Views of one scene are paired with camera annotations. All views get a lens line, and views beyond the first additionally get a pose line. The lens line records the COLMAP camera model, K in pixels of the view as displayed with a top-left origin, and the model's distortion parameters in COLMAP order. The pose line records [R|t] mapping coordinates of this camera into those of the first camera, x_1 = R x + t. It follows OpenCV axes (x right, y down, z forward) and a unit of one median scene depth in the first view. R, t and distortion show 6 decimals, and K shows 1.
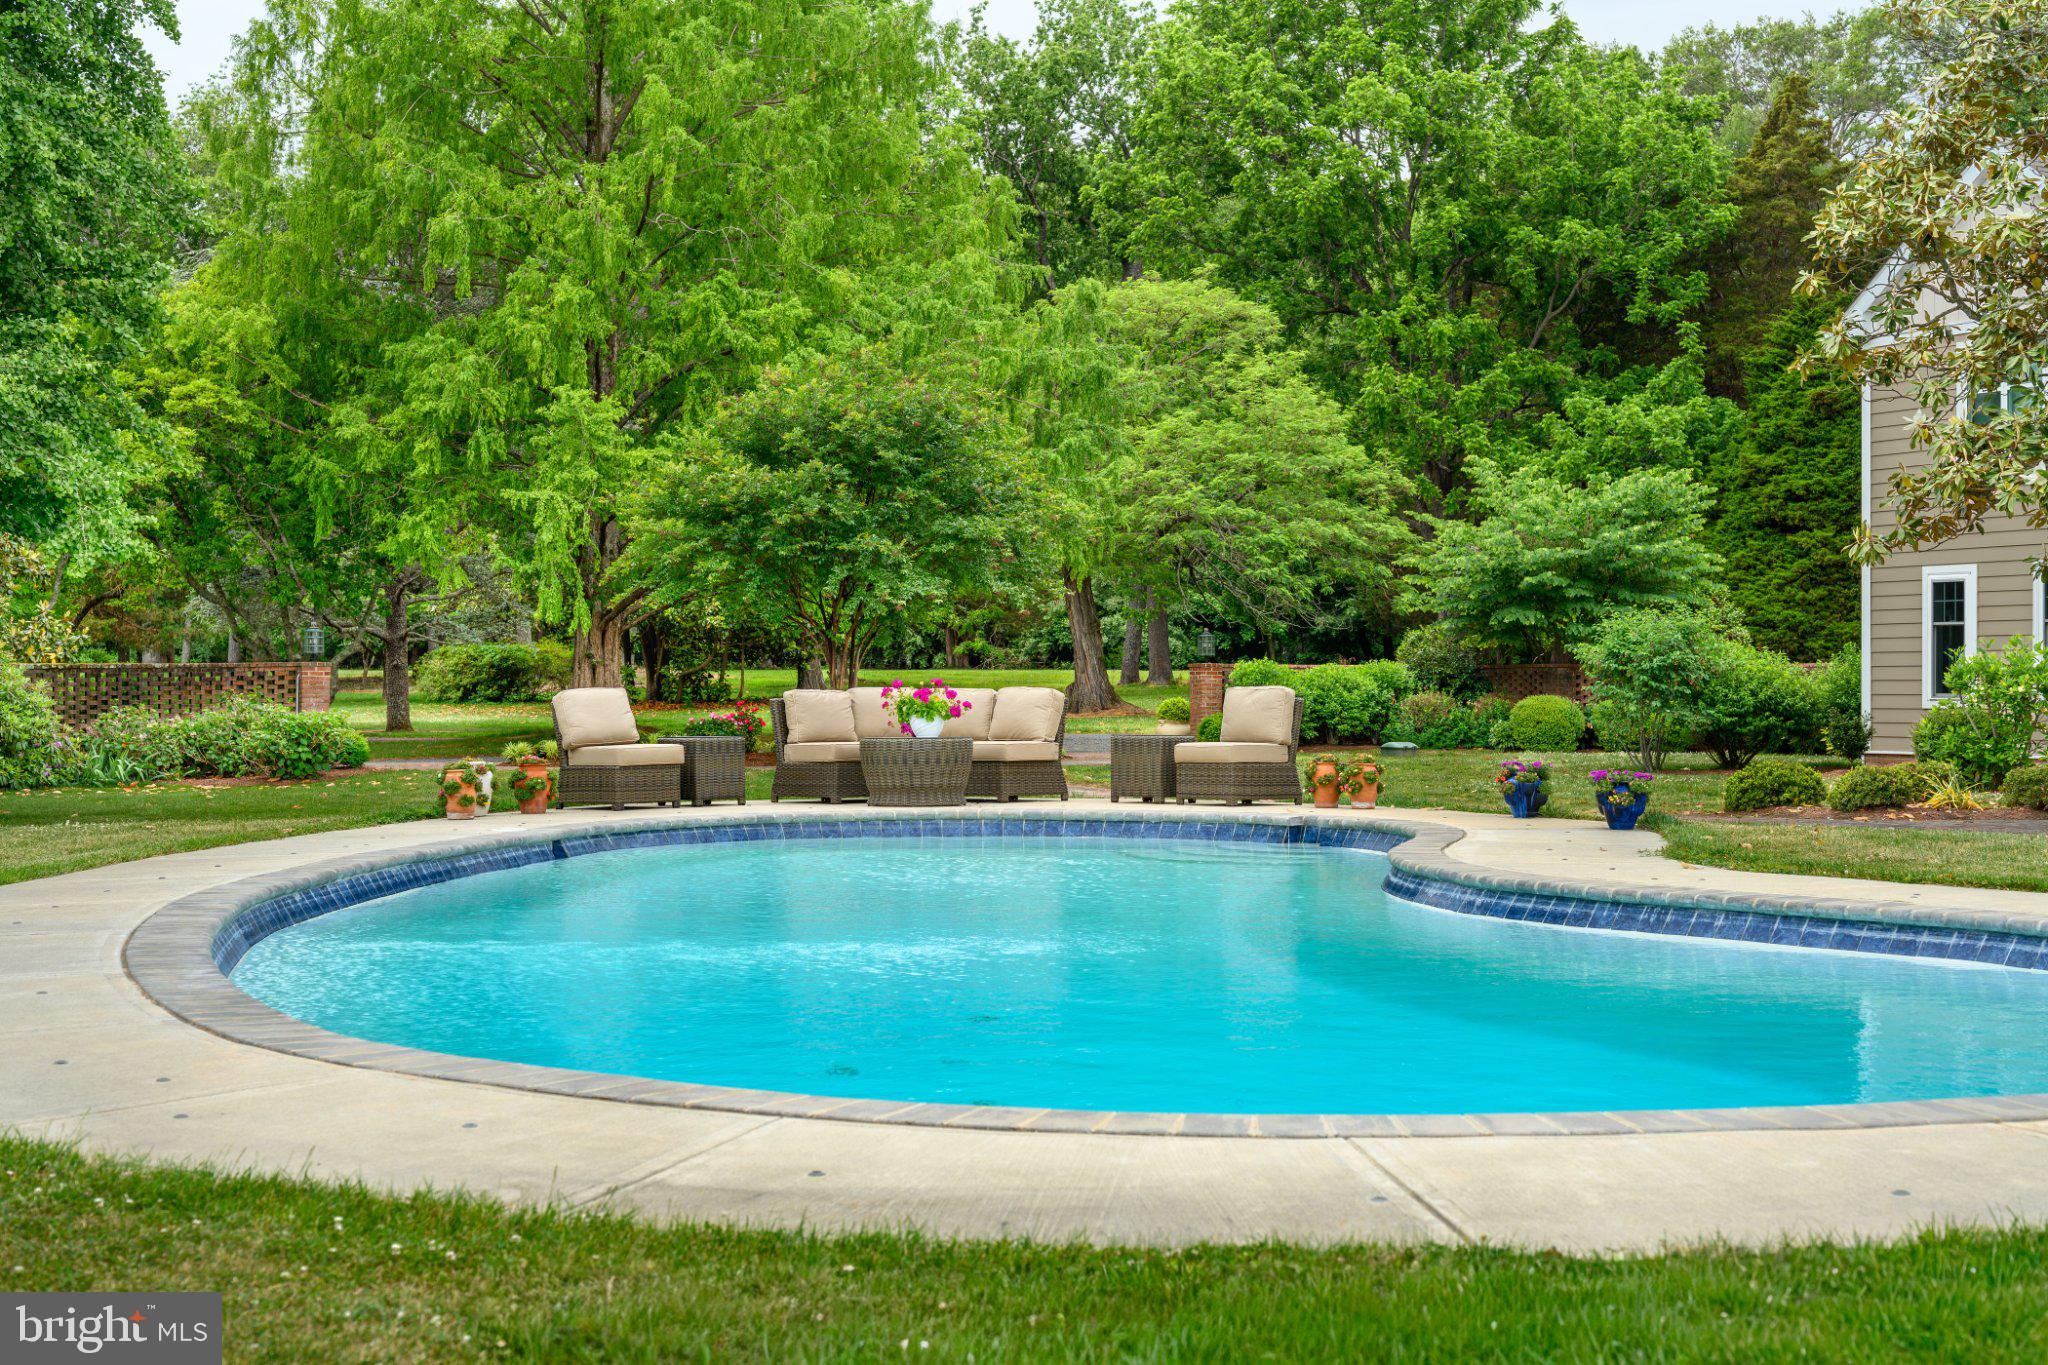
lens RADIAL K [[2944.0, 0, 1024.0], [0, 2944.0, 682.5], [0, 0, 1]] dist [0.005713, -0.001845]
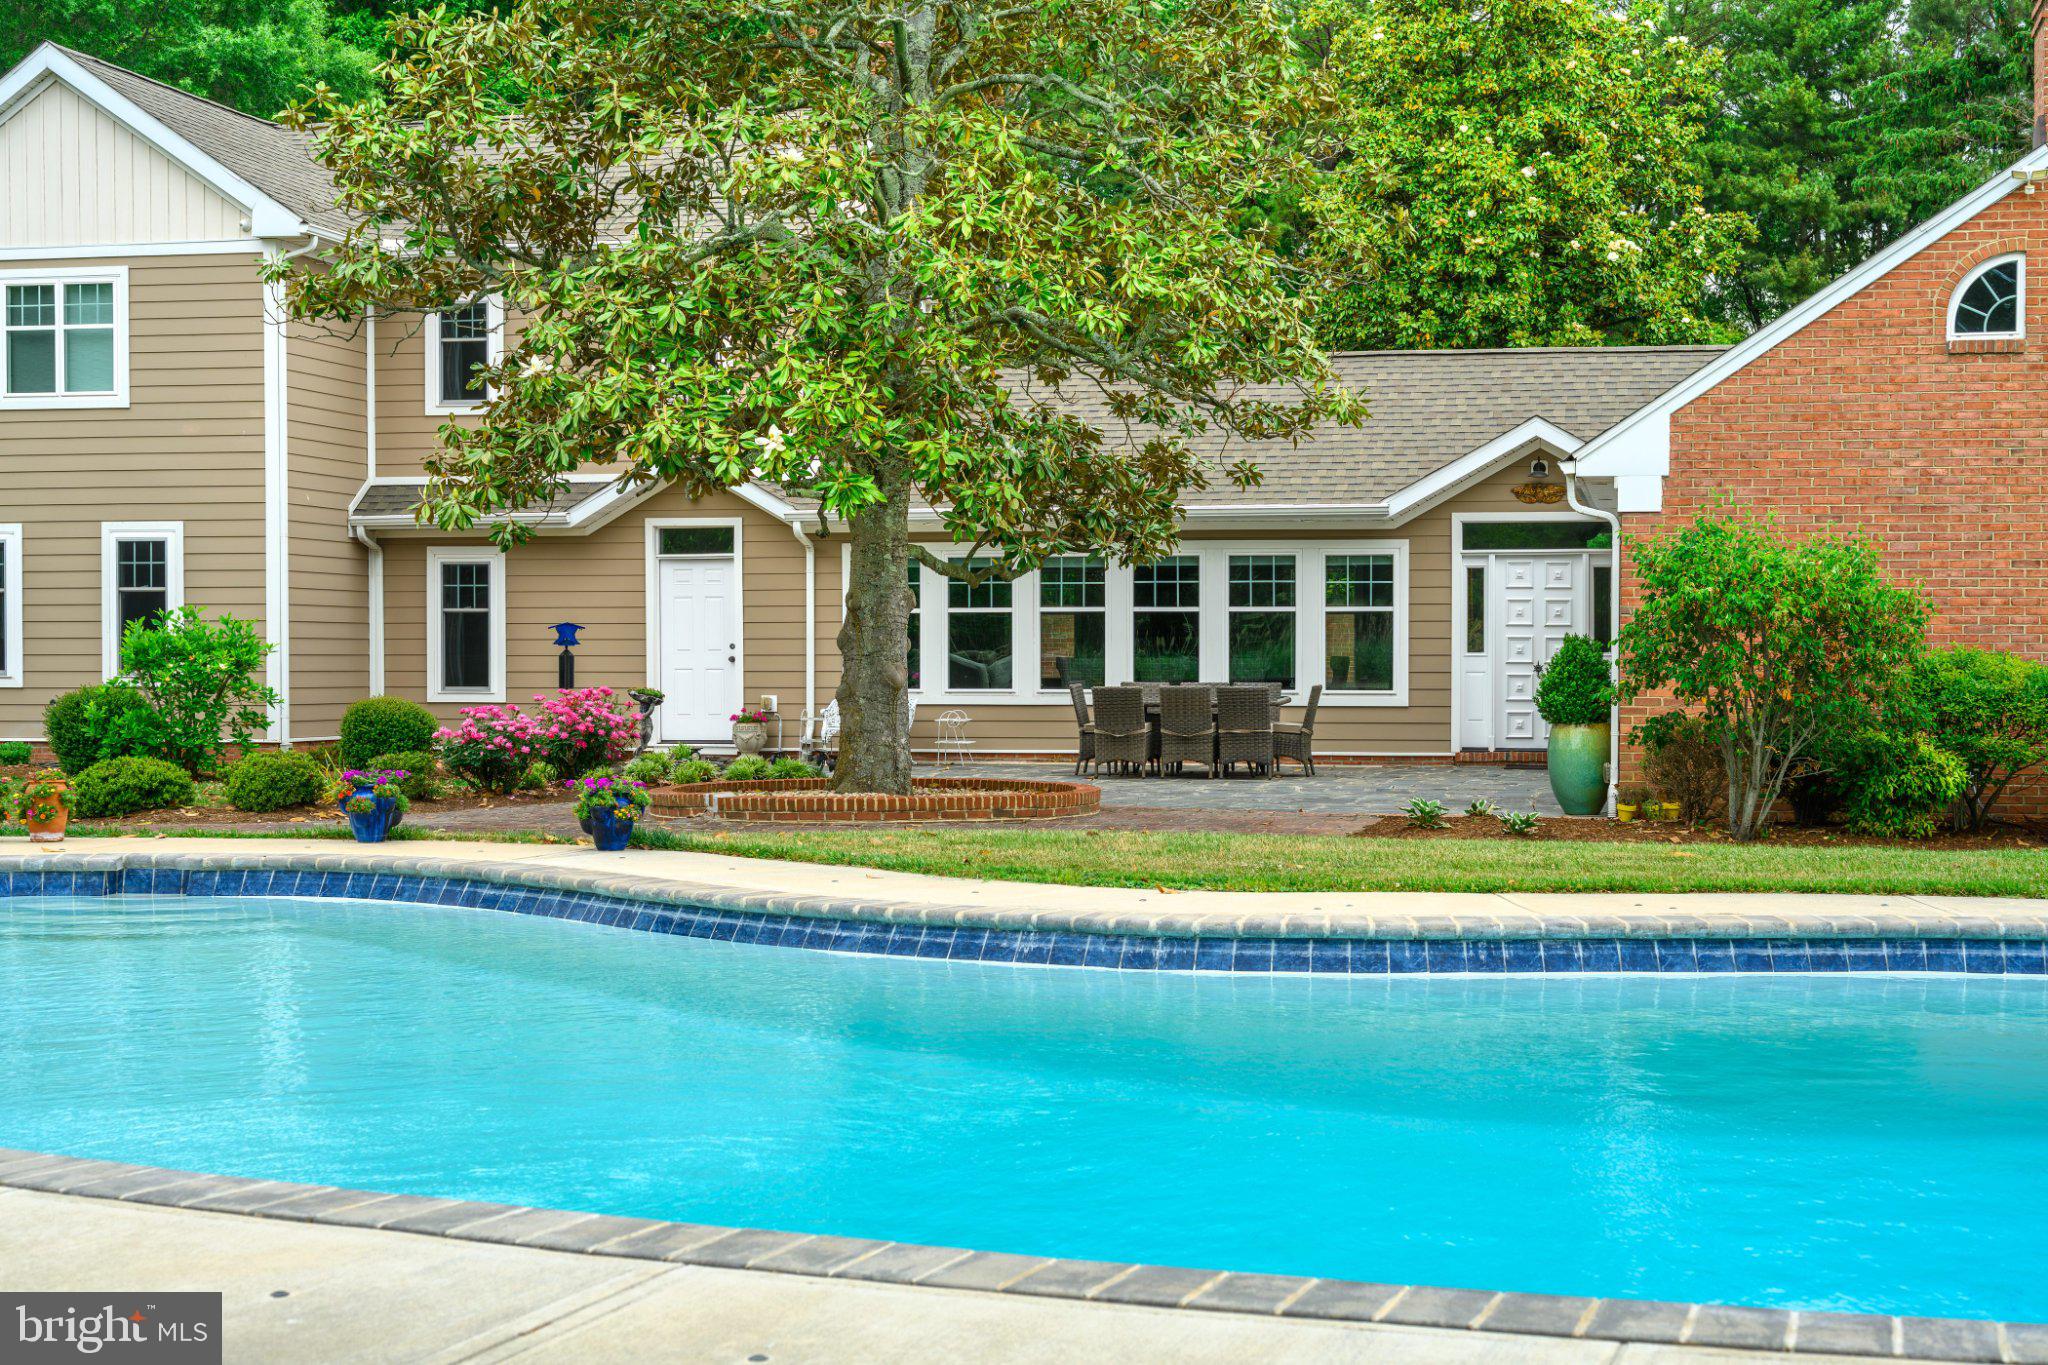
lens RADIAL K [[2944.0, 0, 1024.0], [0, 2944.0, 682.5], [0, 0, 1]] dist [0.005713, -0.001845]
pose [[0.606272, -0.015607, 0.795104, -0.158047], [0.003030, 0.999845, 0.017315, -0.004190], [-0.795252, -0.008088, 0.606226, 0.169508]]
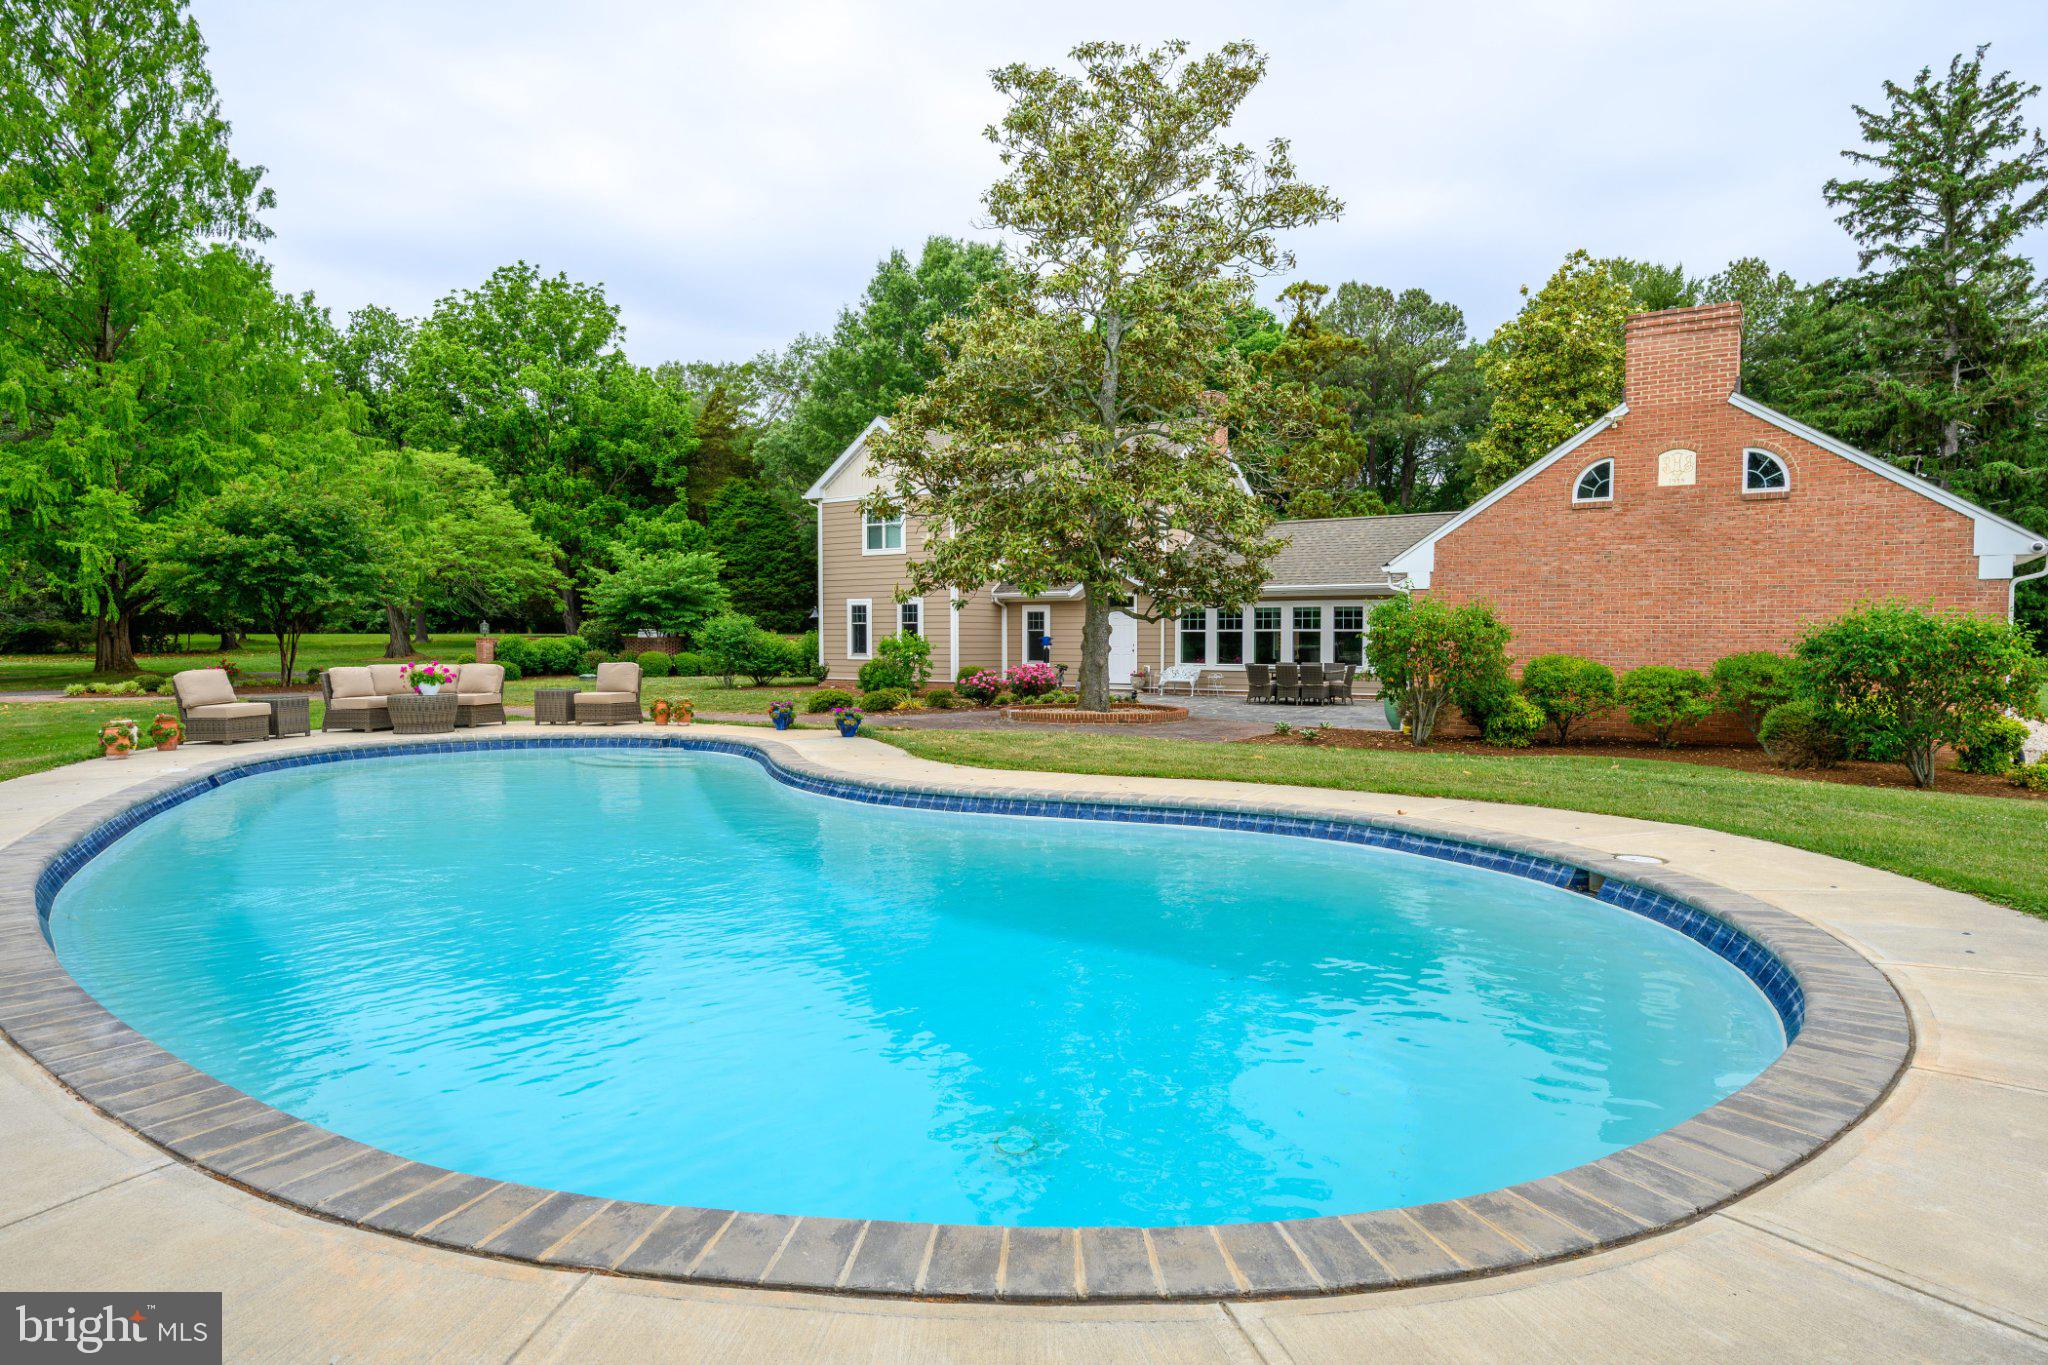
lens RADIAL K [[1150.4, 0, 999.7], [0, 1150.4, 710.4], [0, 0, 1]] dist [-0.003270, -0.000410]
pose [[0.858579, -0.037375, 0.511316, -0.046030], [0.003351, 0.997727, 0.067303, -0.008720], [-0.512670, -0.056071, 0.856753, 0.108632]]
